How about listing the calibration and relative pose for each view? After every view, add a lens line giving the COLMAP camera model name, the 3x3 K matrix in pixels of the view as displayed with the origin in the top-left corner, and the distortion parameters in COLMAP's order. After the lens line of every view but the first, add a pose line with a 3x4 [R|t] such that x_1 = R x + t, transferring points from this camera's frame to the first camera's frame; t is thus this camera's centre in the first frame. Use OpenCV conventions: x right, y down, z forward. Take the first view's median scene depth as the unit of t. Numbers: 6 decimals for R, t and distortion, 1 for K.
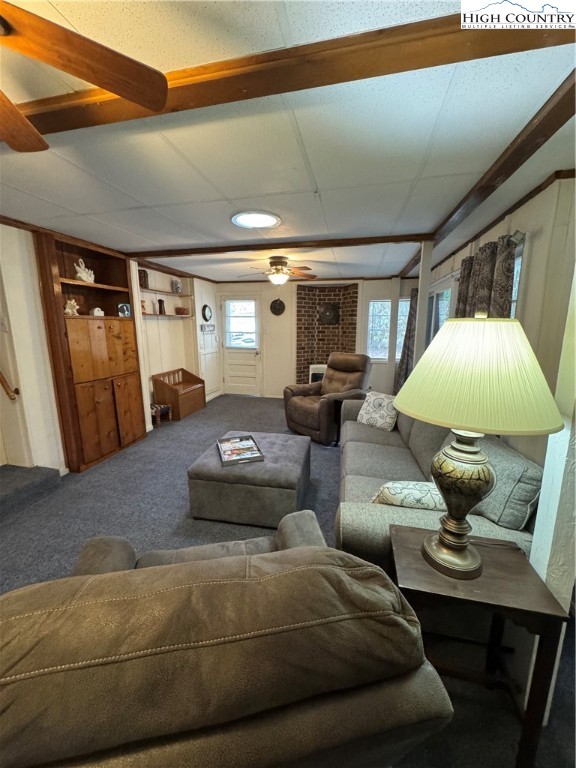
lens RADIAL K [[307.1, 0, 287.8], [0, 307.1, 384.6], [0, 0, 1]] dist [-0.007971, 0.000215]
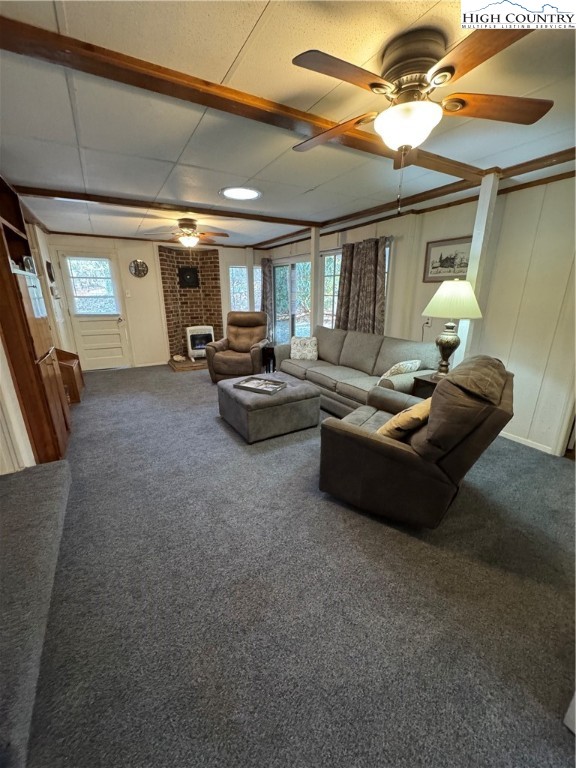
lens RADIAL K [[307.1, 0, 288.6], [0, 307.1, 383.9], [0, 0, 1]] dist [-0.007971, 0.000215]
pose [[0.738821, -0.194936, 0.645092, -0.388904], [0.129204, 0.980466, 0.148303, 0.014316], [-0.661400, -0.026221, 0.749575, -0.010981]]
